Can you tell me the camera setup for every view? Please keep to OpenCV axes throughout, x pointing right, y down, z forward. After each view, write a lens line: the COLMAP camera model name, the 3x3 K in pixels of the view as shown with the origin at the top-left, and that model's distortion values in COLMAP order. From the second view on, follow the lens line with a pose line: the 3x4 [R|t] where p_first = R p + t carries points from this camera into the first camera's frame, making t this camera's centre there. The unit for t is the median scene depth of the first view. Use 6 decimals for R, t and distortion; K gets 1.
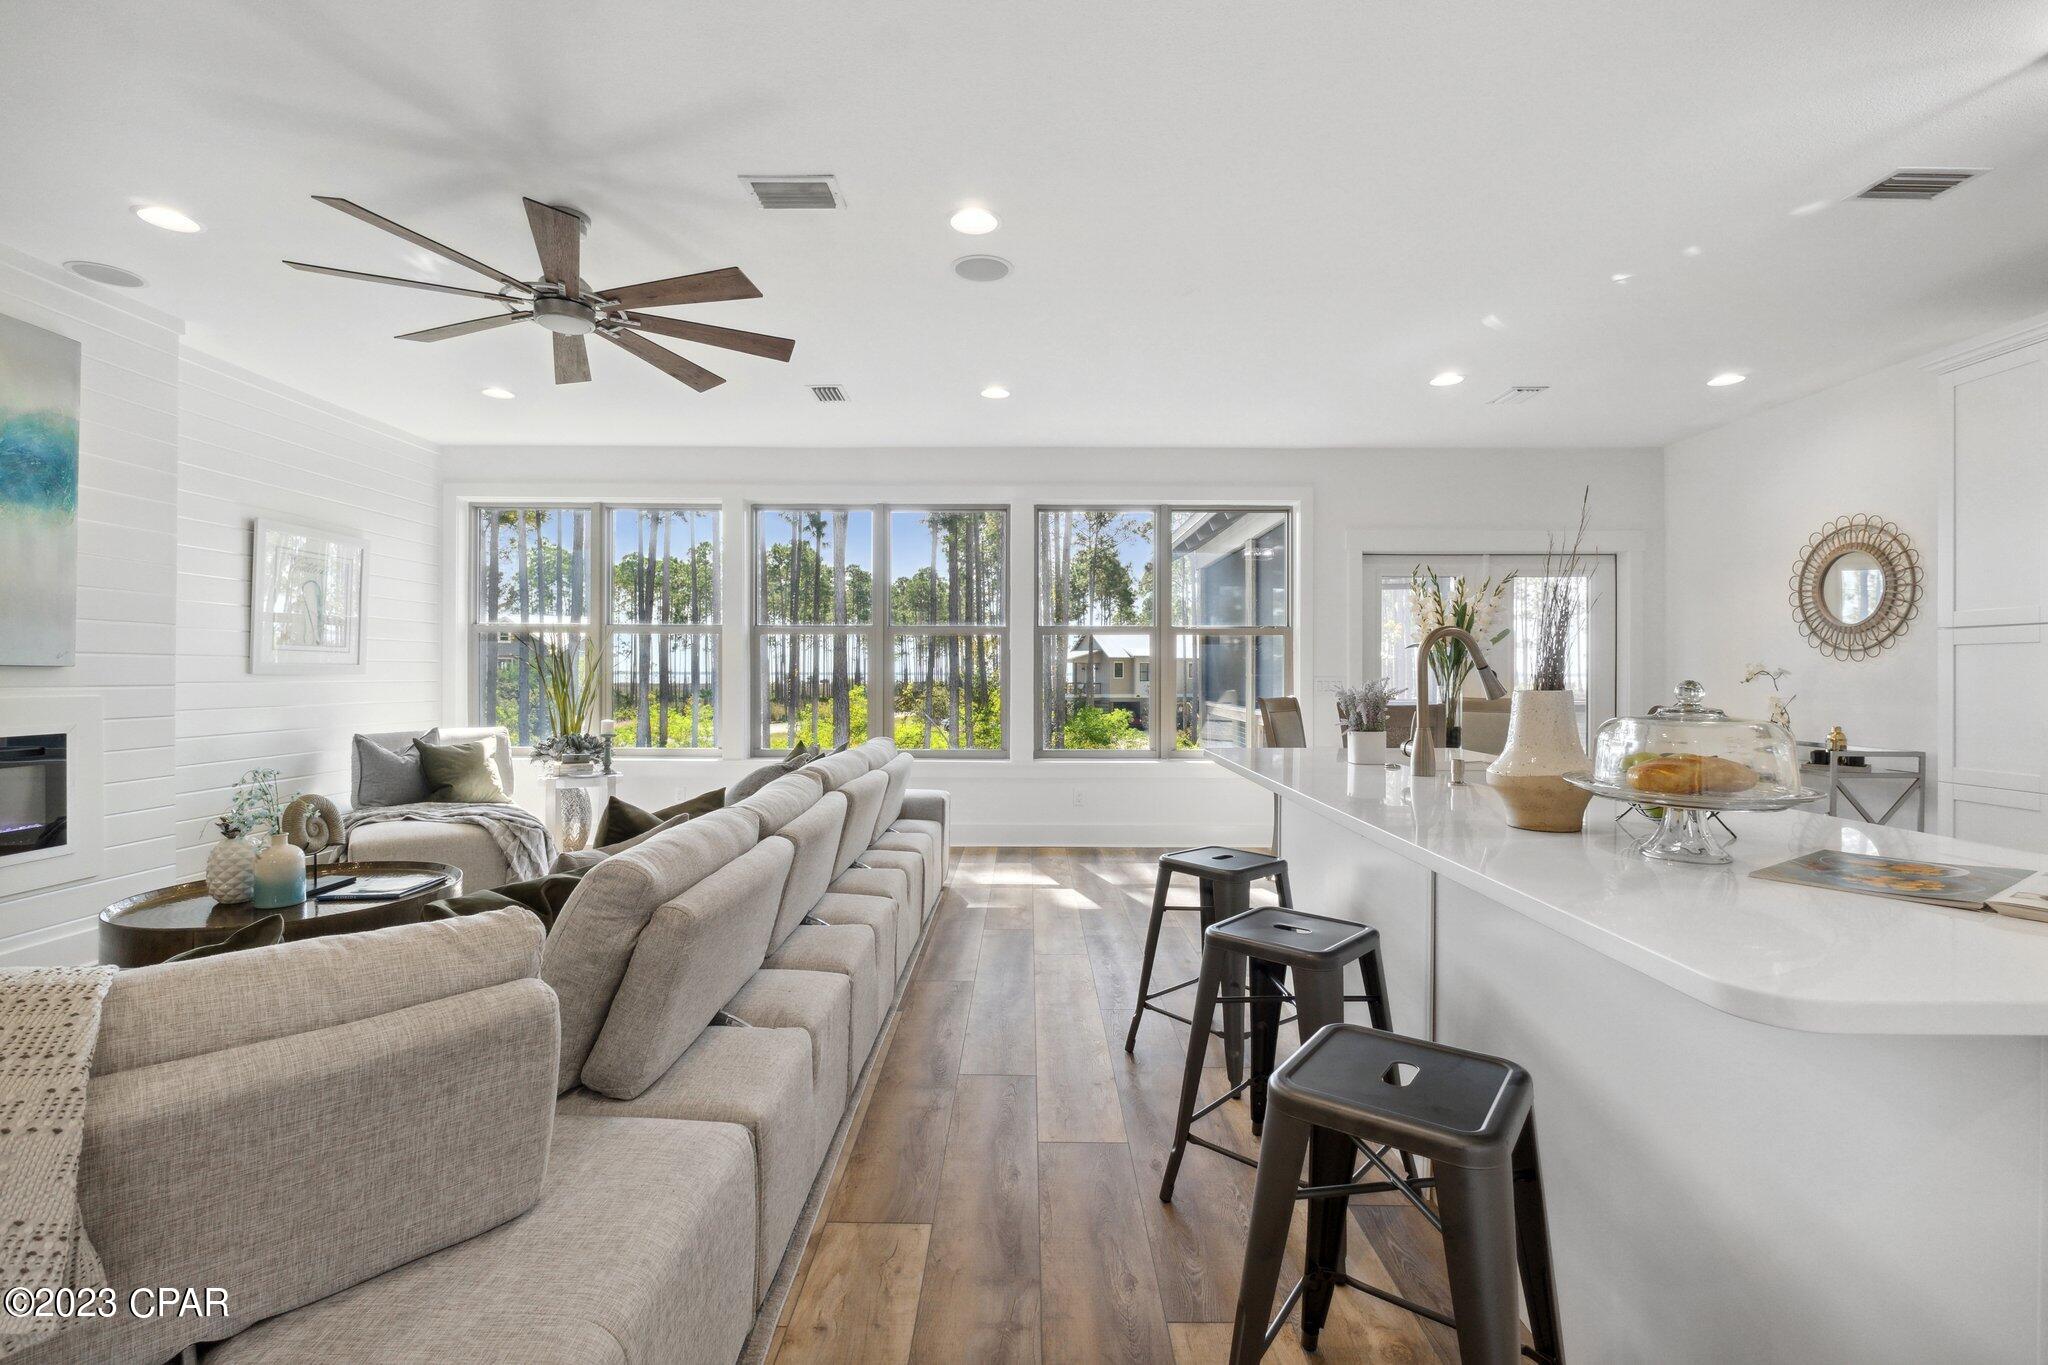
lens RADIAL K [[910.4, 0, 1013.8], [0, 910.4, 677.5], [0, 0, 1]] dist [0.000515, -0.000067]
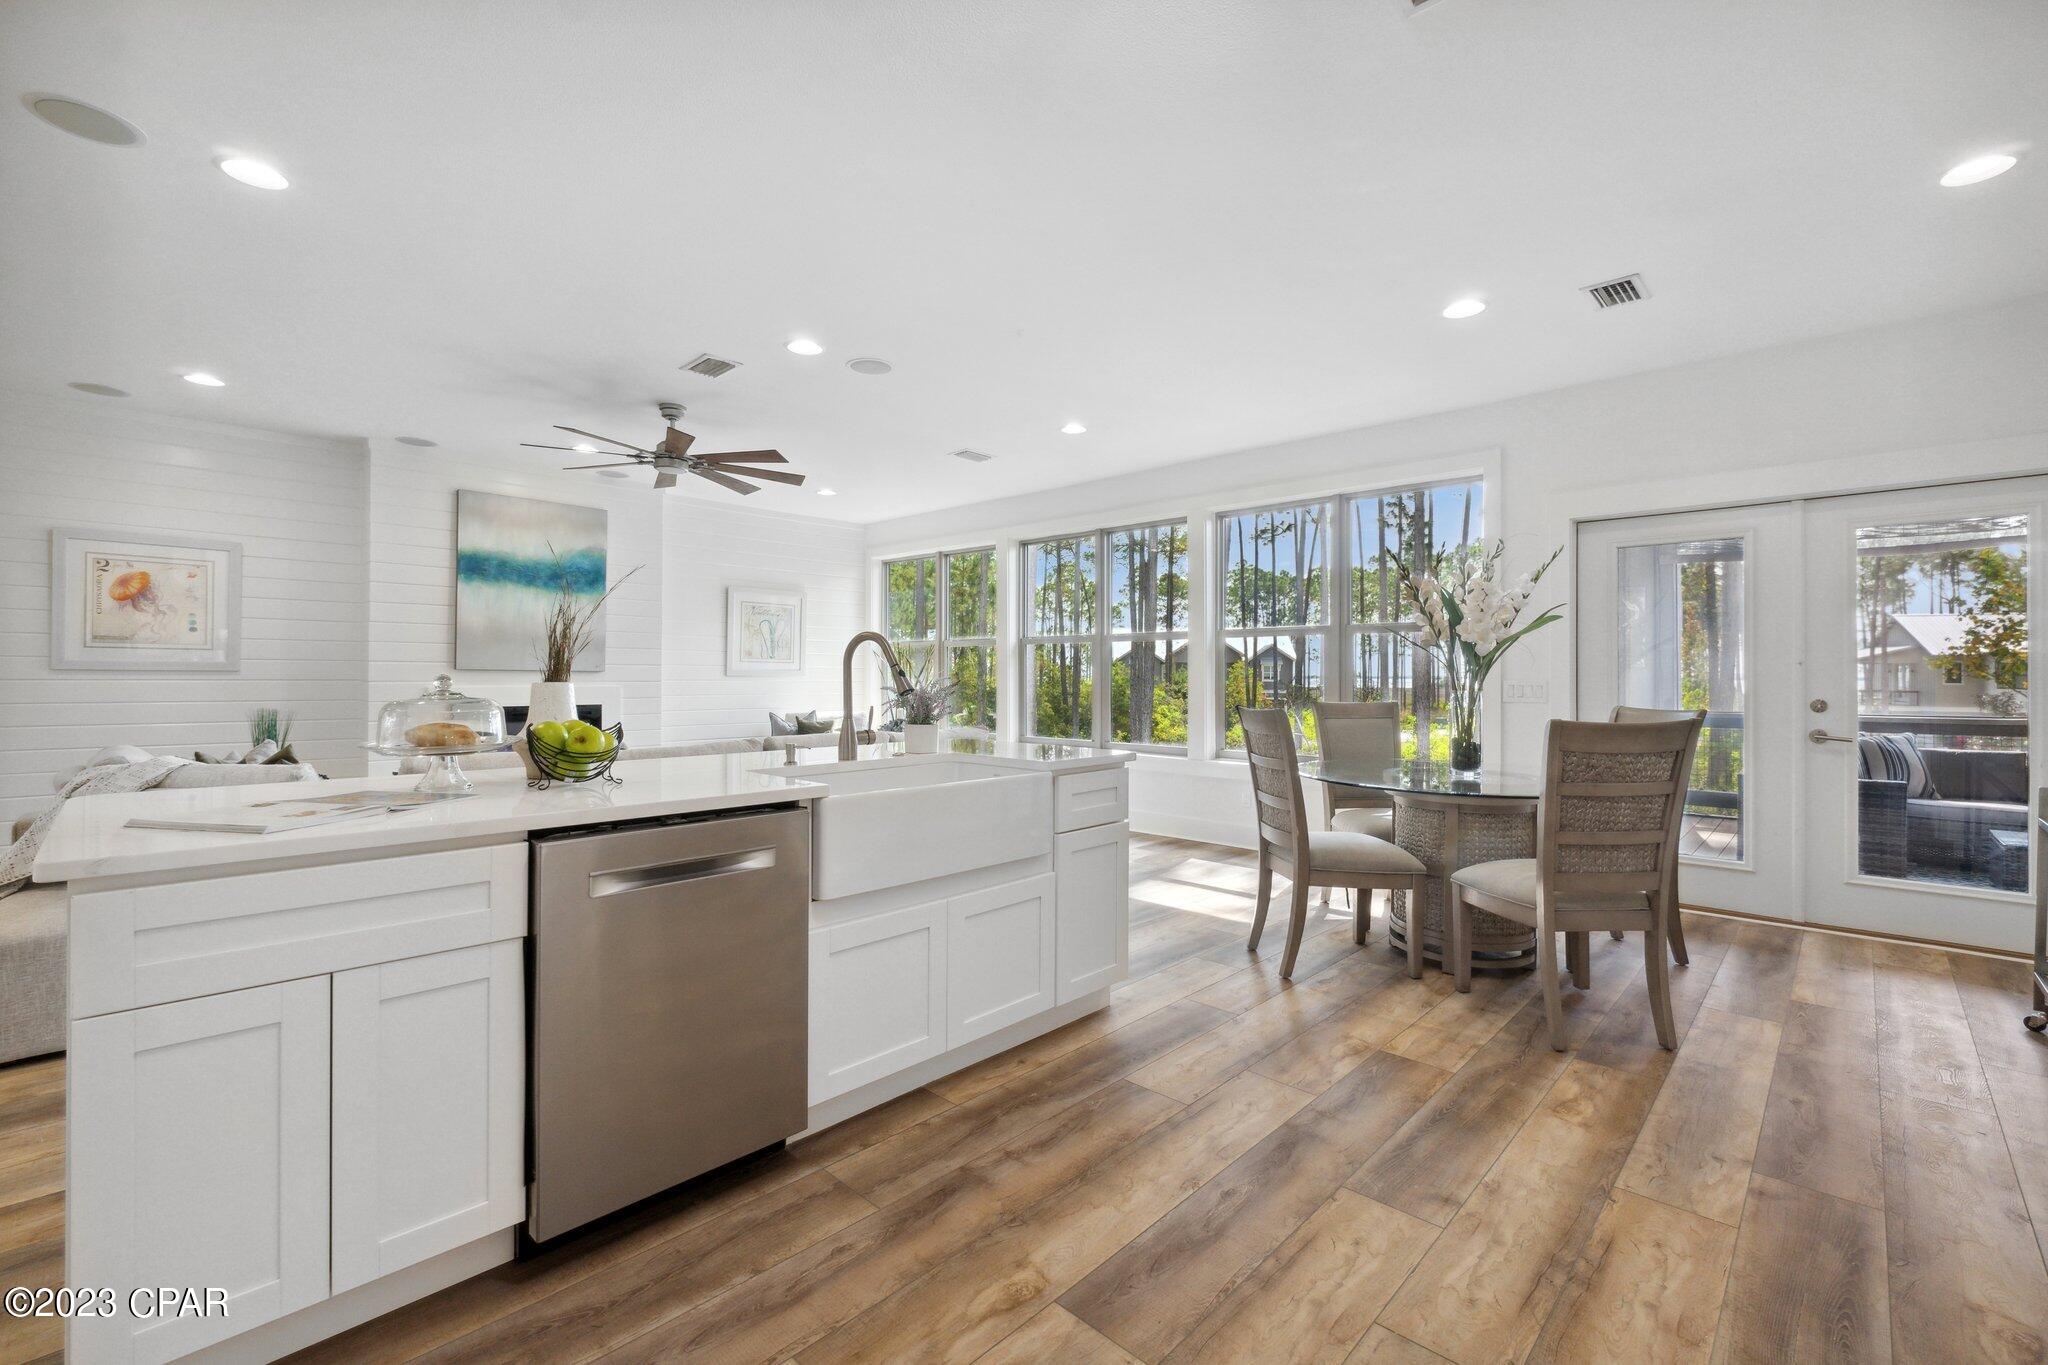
lens RADIAL K [[866.0, 0, 1024.0], [0, 866.0, 682.5], [0, 0, 1]] dist [-0.000178, -0.000131]
pose [[0.731535, 0.004970, -0.681785, 0.733770], [-0.004096, 0.999987, 0.002894, 0.002512], [0.681791, 0.000676, 0.731546, 0.174656]]
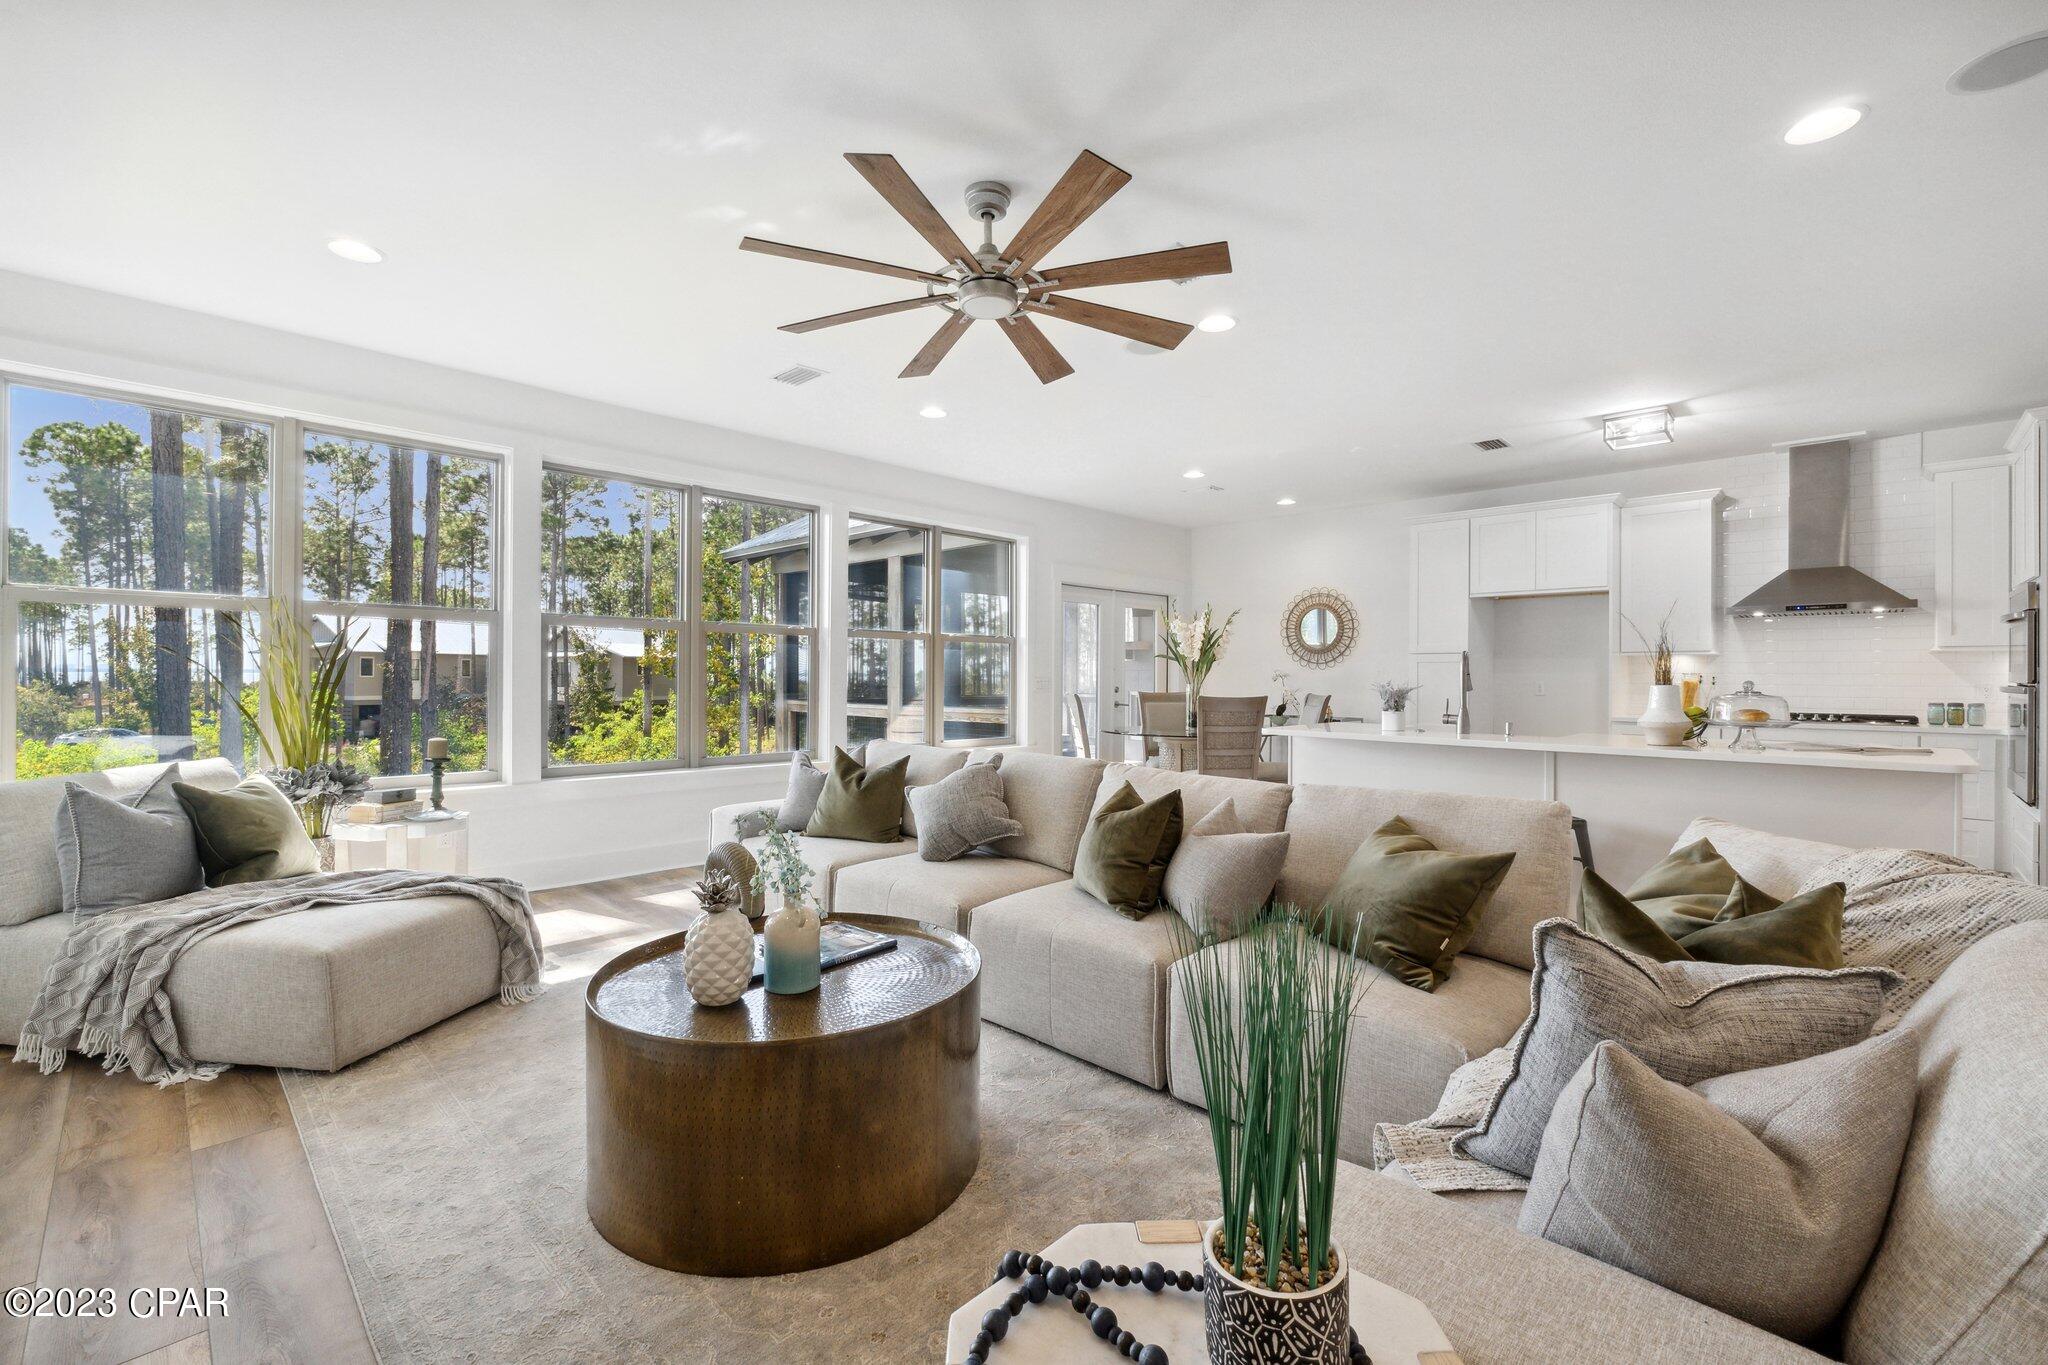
lens RADIAL K [[884.2, 0, 1018.6], [0, 884.2, 675.8], [0, 0, 1]] dist [-0.010291, -0.000244]
pose [[0.697111, 0.001315, 0.716962, -0.642523], [-0.001283, 0.999999, -0.000587, -0.003017], [-0.716962, -0.000510, 0.697112, 0.194191]]
